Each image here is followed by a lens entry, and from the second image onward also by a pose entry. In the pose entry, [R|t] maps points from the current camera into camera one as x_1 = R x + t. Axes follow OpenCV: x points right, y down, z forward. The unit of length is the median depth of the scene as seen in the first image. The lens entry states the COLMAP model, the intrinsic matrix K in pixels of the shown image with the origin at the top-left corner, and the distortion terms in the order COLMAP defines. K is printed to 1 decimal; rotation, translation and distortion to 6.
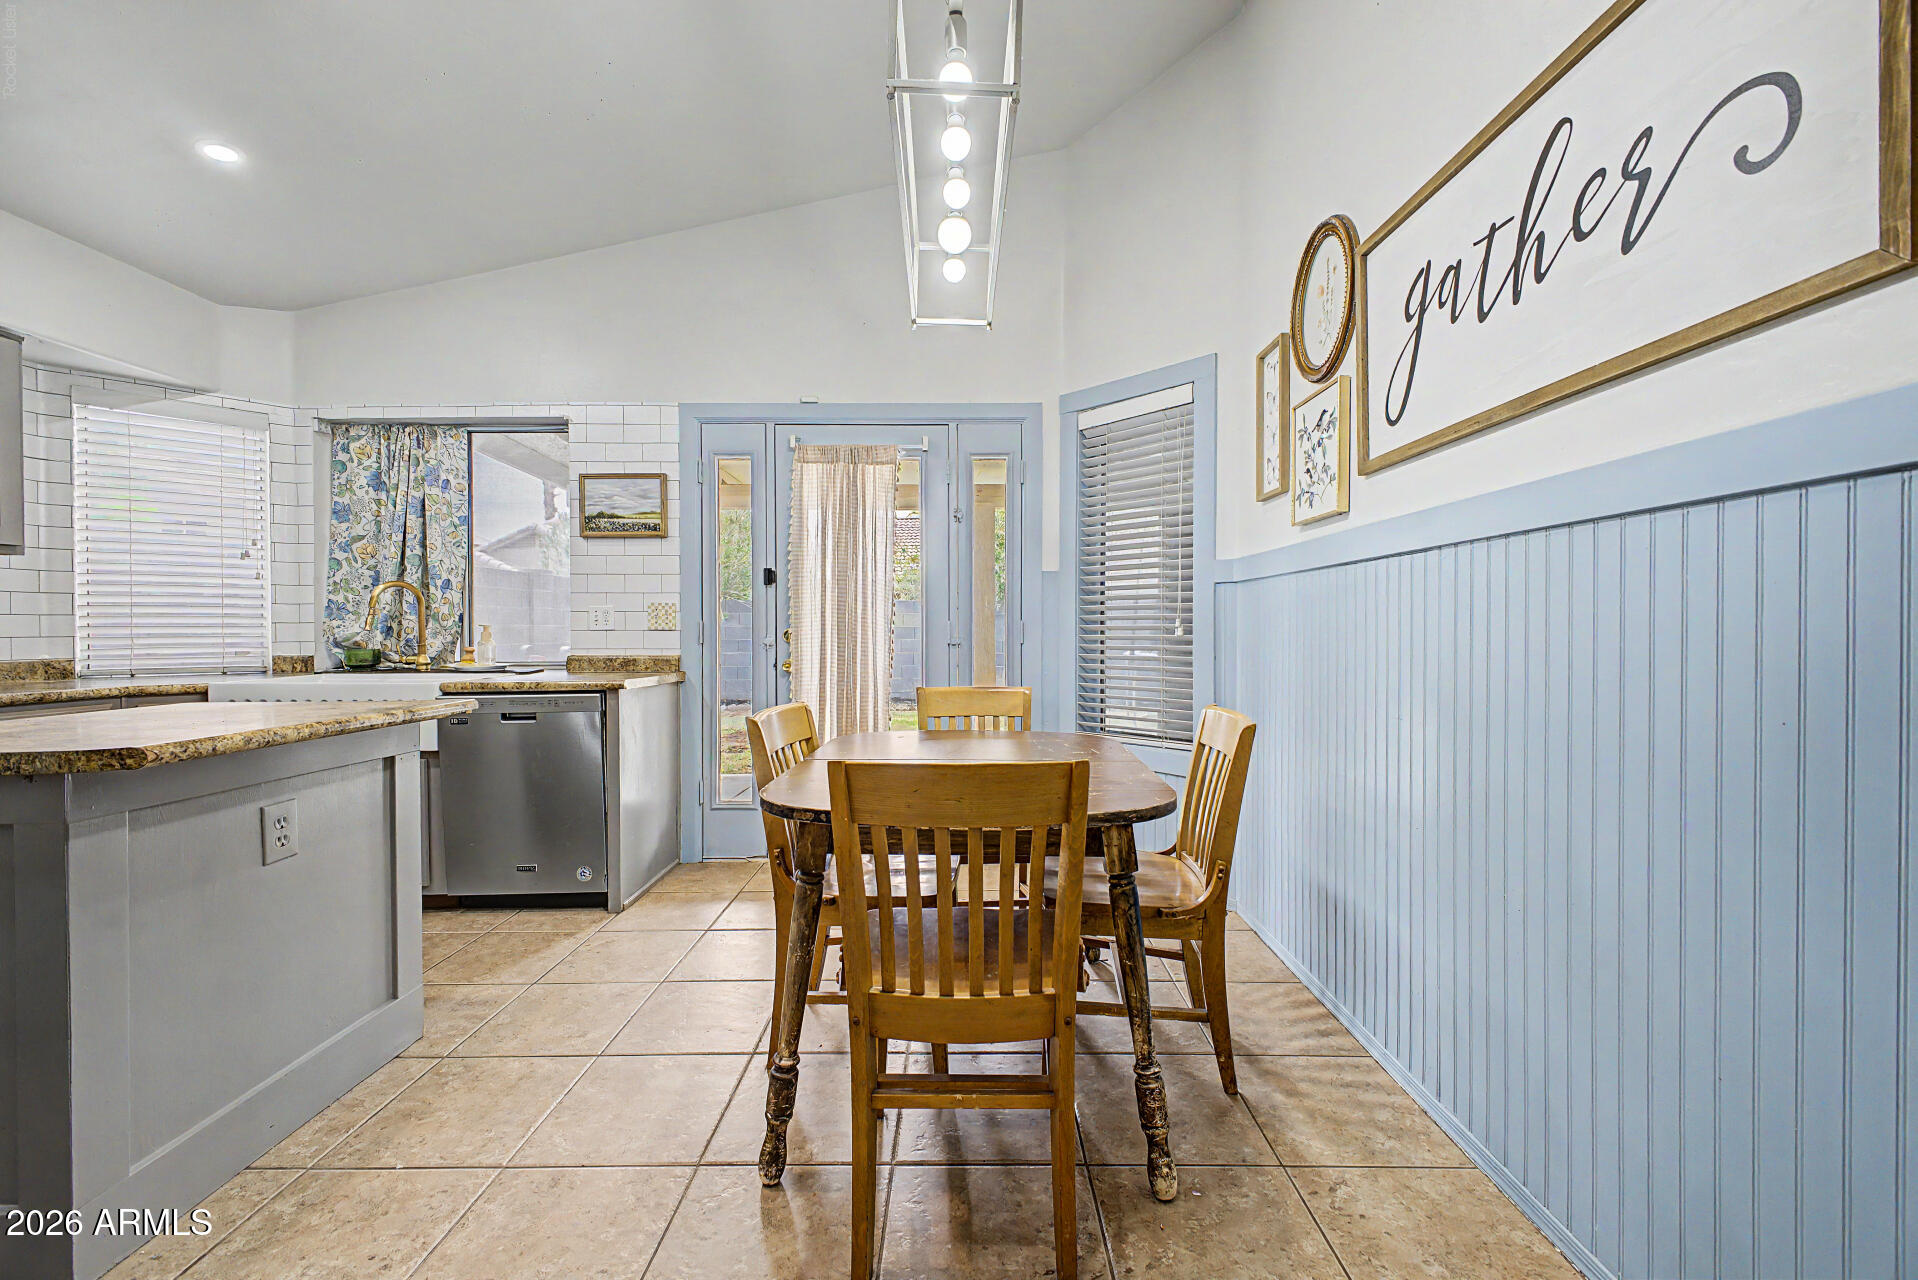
lens RADIAL K [[754.9, 0, 962.4], [0, 754.9, 637.5], [0, 0, 1]] dist [0.015565, -0.003055]
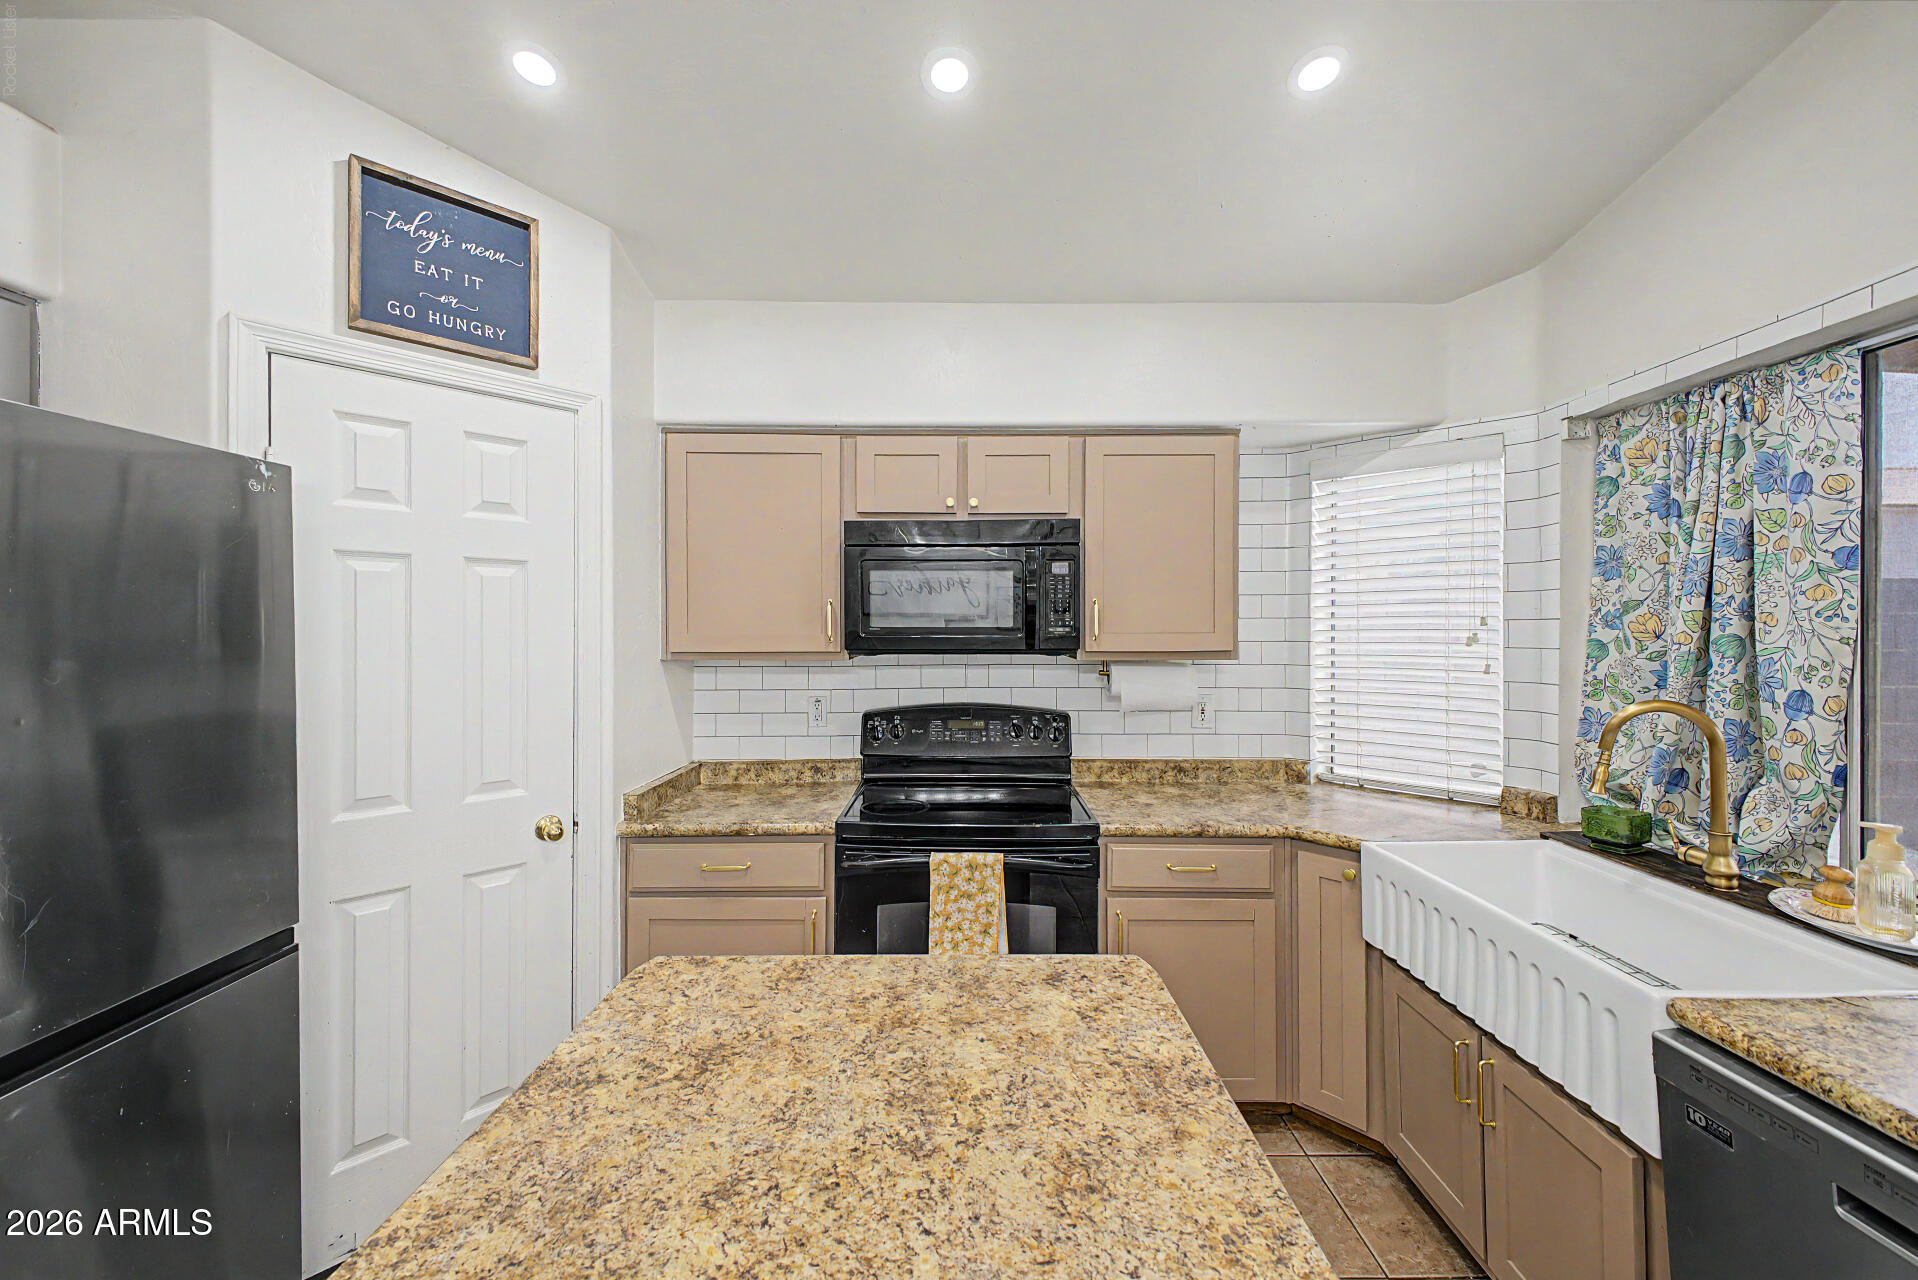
lens RADIAL K [[754.9, 0, 962.1], [0, 754.9, 630.2], [0, 0, 1]] dist [0.015565, -0.003055]
pose [[0.013385, 0.005252, -0.999897, -0.231179], [-0.013352, 0.999898, 0.005073, -0.112026], [0.999821, 0.013283, 0.013454, 0.504452]]
